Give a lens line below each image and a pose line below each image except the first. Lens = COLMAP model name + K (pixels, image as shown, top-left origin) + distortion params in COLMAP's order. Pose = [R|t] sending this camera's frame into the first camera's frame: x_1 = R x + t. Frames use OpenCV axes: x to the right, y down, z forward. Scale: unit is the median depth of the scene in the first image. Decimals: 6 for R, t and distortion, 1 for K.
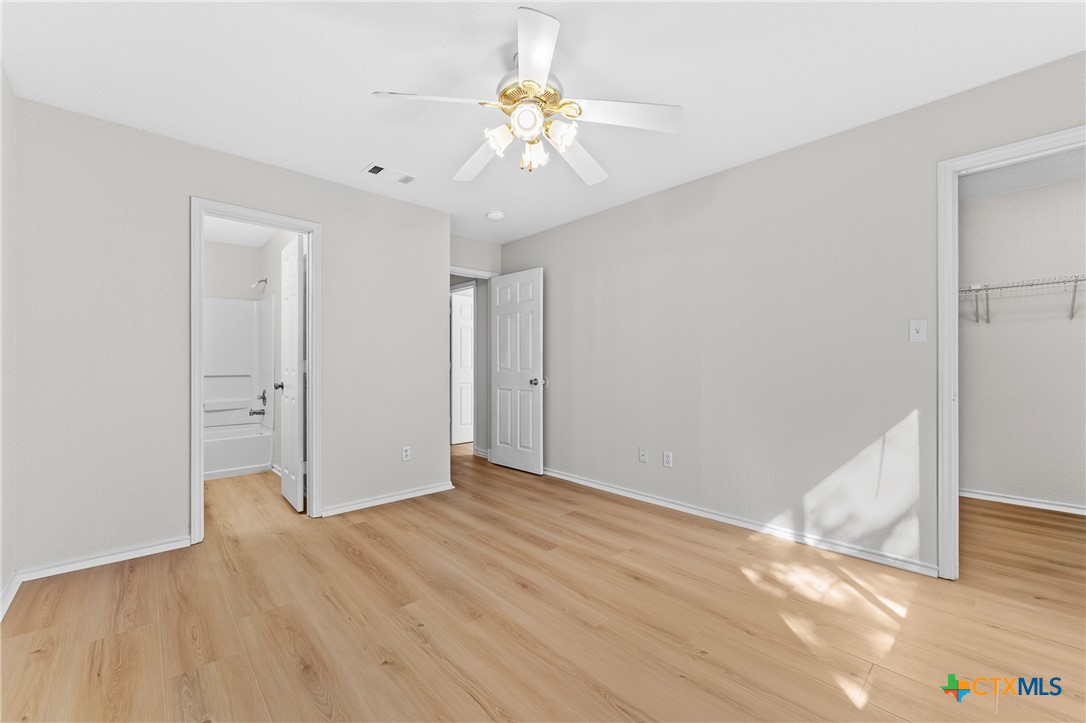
lens RADIAL K [[443.1, 0, 531.5], [0, 443.1, 366.6], [0, 0, 1]] dist [-0.001029, -0.000135]
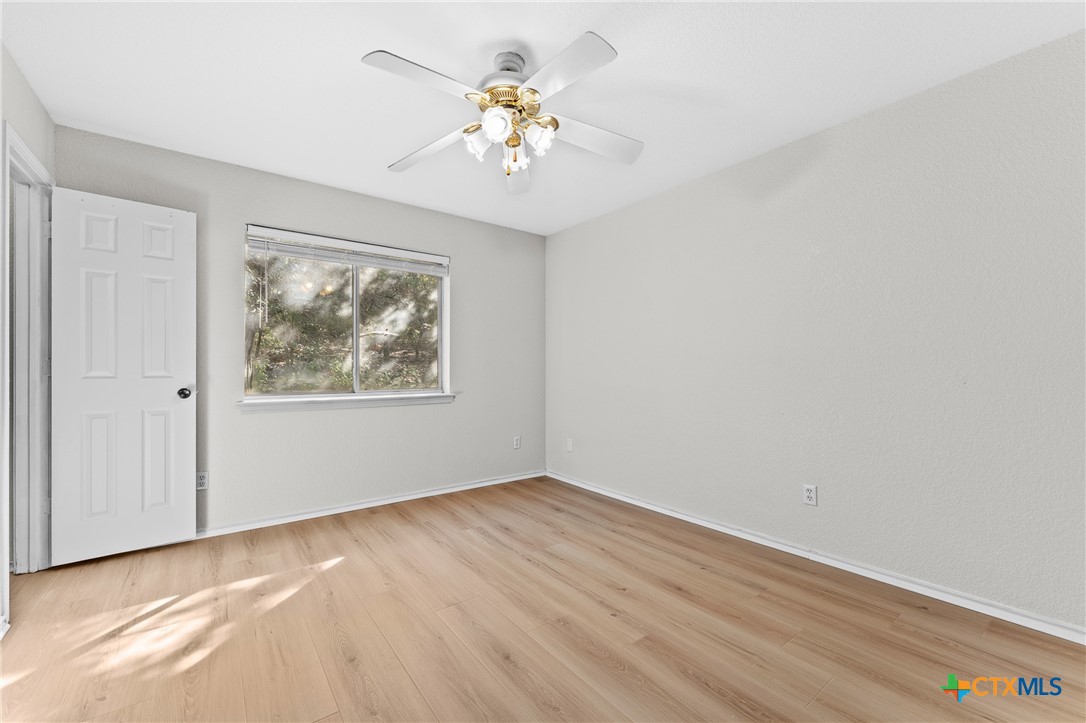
lens RADIAL K [[435.9, 0, 539.7], [0, 435.9, 377.2], [0, 0, 1]] dist [-0.000042, 0.000045]
pose [[-0.996750, -0.001397, 0.080539, -0.121761], [0.000555, 0.999707, 0.024209, -0.008789], [-0.080549, 0.024175, -0.996457, 1.580058]]
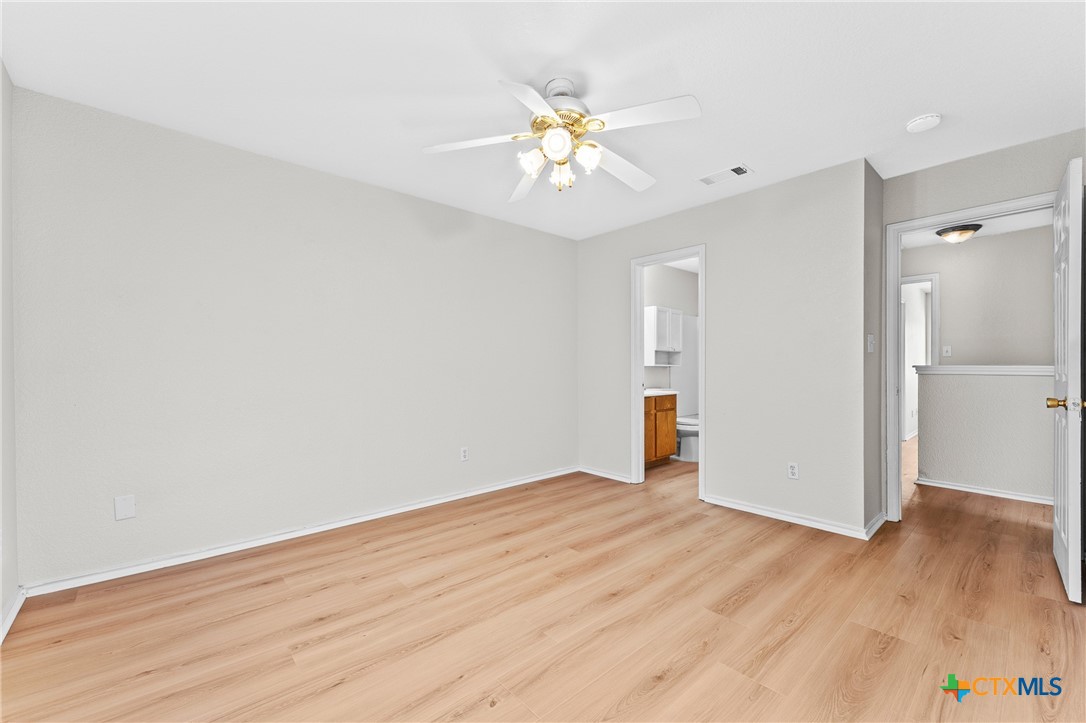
lens RADIAL K [[435.9, 0, 539.7], [0, 435.9, 377.2], [0, 0, 1]] dist [-0.000042, 0.000045]
pose [[-0.011400, 0.022922, -0.999672, 0.855345], [-0.001255, 0.999736, 0.022938, -0.008398], [0.999934, 0.001516, -0.011368, 0.768745]]
